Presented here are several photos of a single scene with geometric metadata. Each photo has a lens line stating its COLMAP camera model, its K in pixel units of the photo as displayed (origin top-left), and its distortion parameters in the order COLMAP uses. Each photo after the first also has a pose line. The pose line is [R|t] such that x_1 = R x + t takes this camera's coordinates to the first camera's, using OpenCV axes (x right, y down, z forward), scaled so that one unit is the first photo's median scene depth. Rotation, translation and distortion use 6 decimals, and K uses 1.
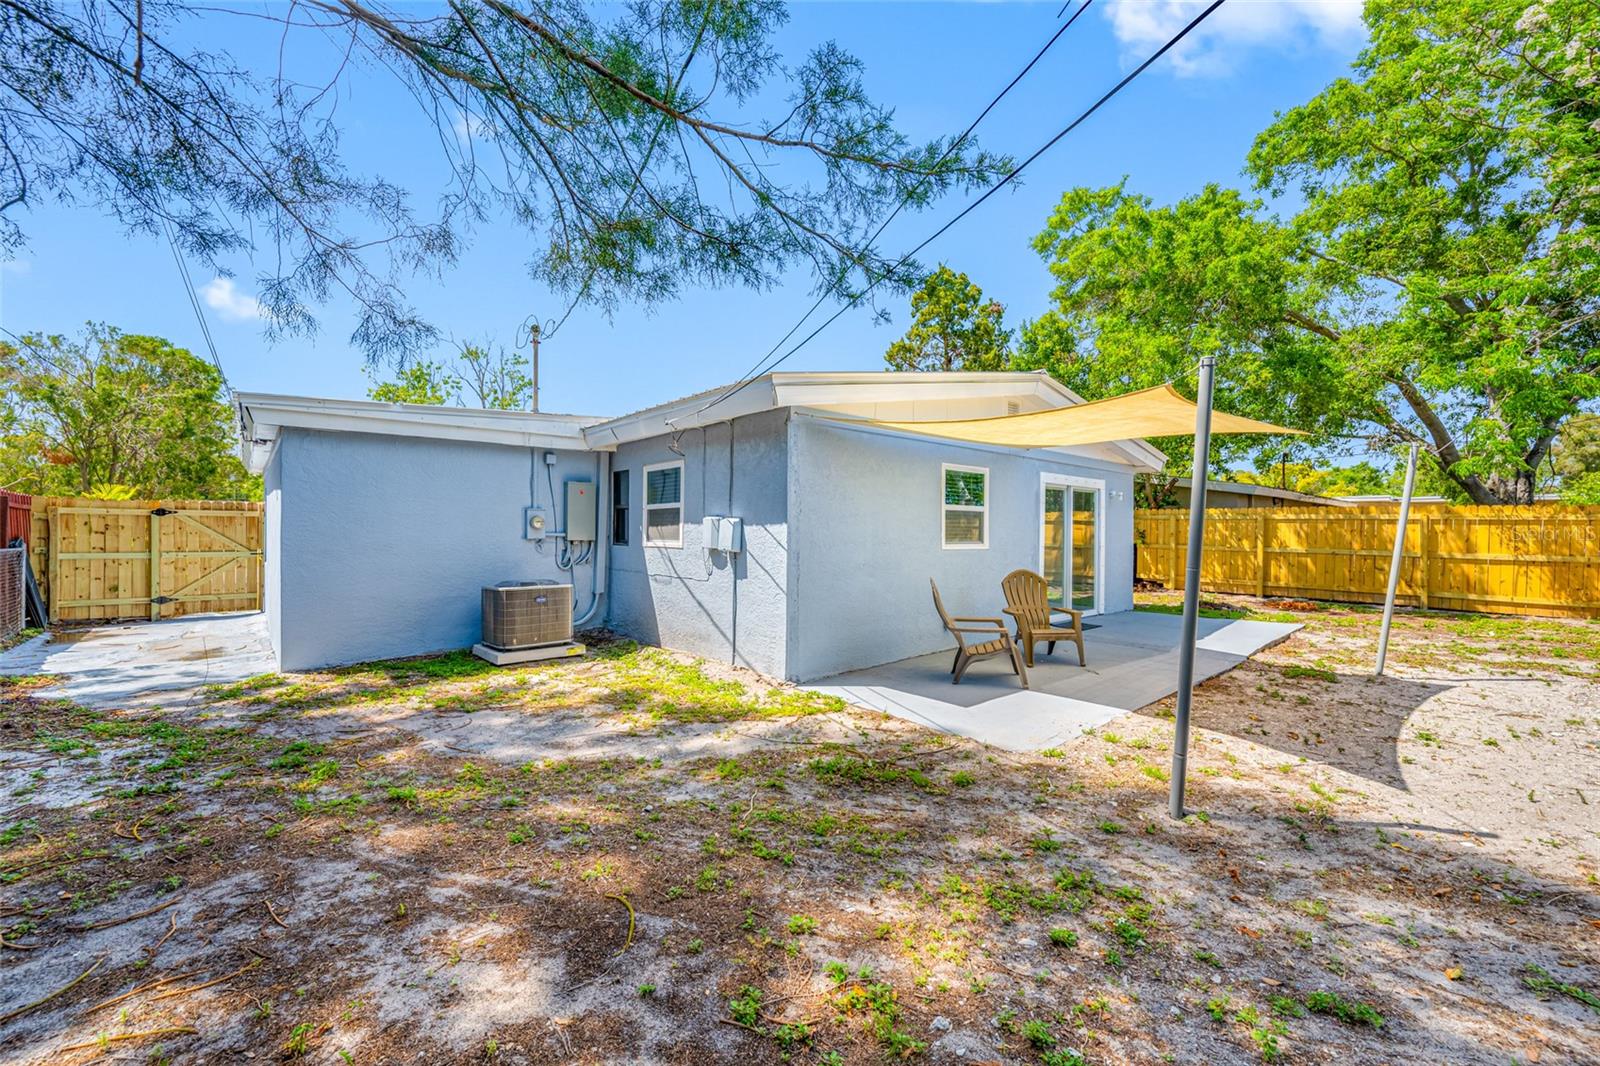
lens RADIAL K [[627.5, 0, 806.4], [0, 627.5, 528.7], [0, 0, 1]] dist [0.001455, 0.000066]
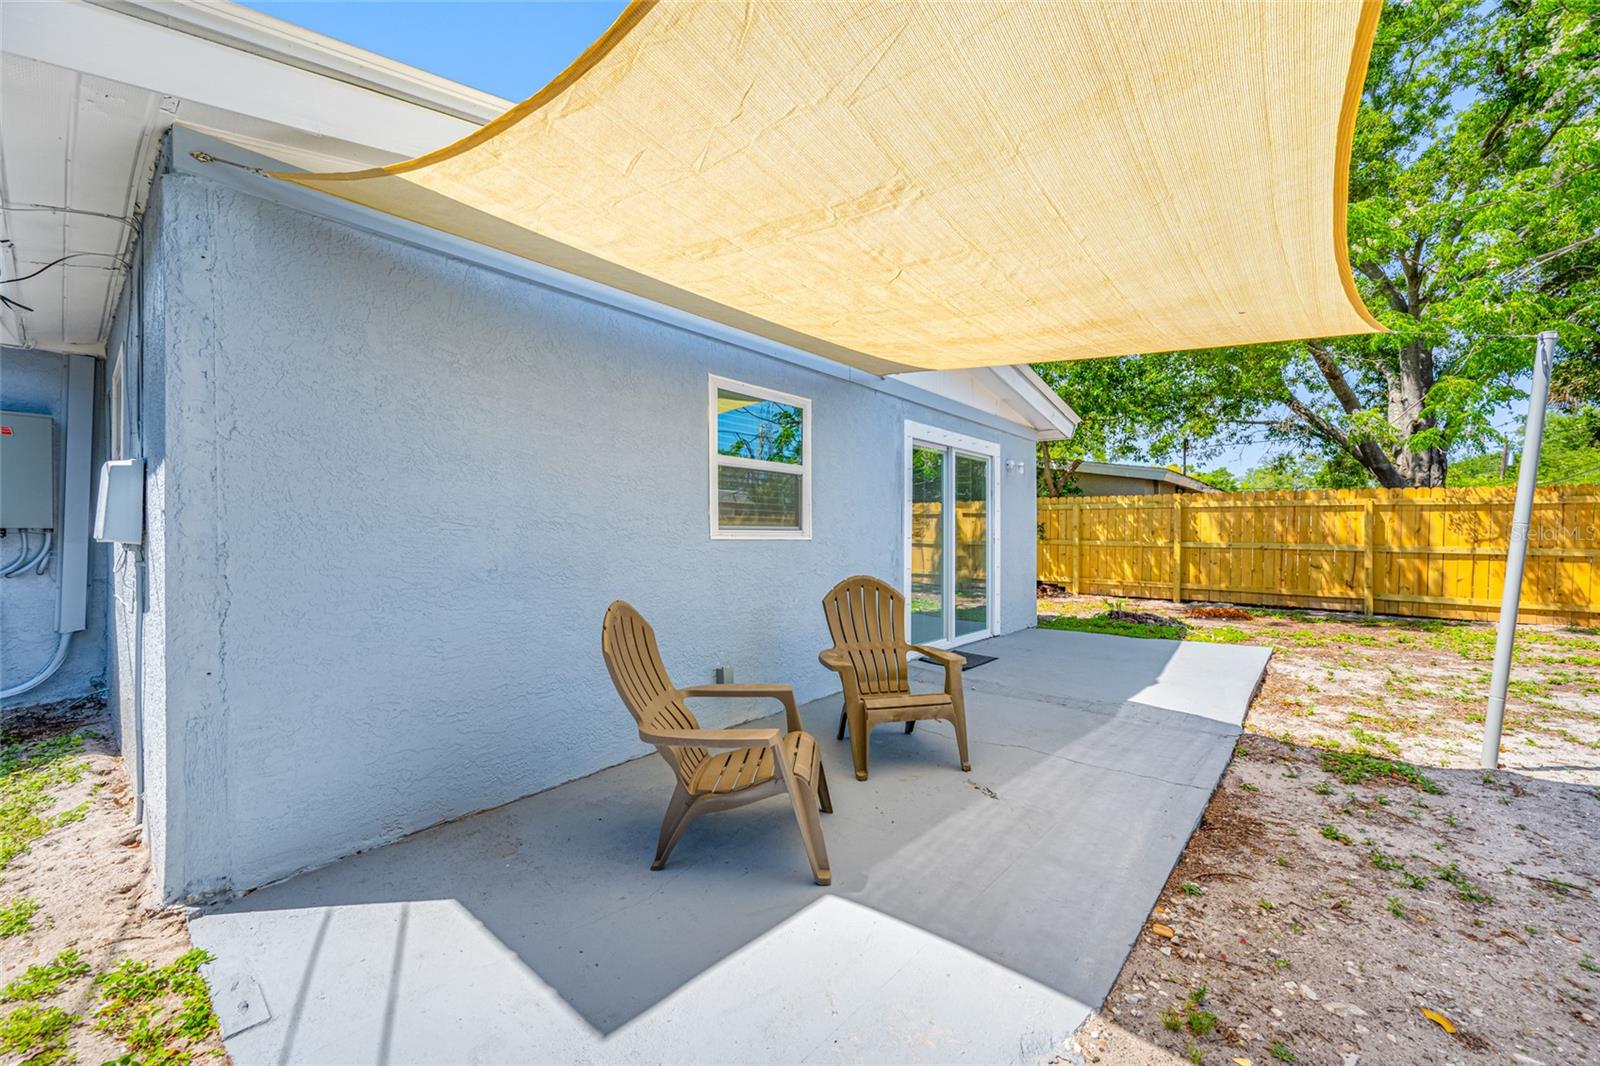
lens RADIAL K [[627.5, 0, 792.5], [0, 627.5, 528.3], [0, 0, 1]] dist [0.001455, 0.000066]
pose [[0.991291, -0.003130, 0.131650, 0.130542], [0.003769, 0.999982, -0.004605, 0.015847], [-0.131634, 0.005061, 0.991286, 0.286766]]
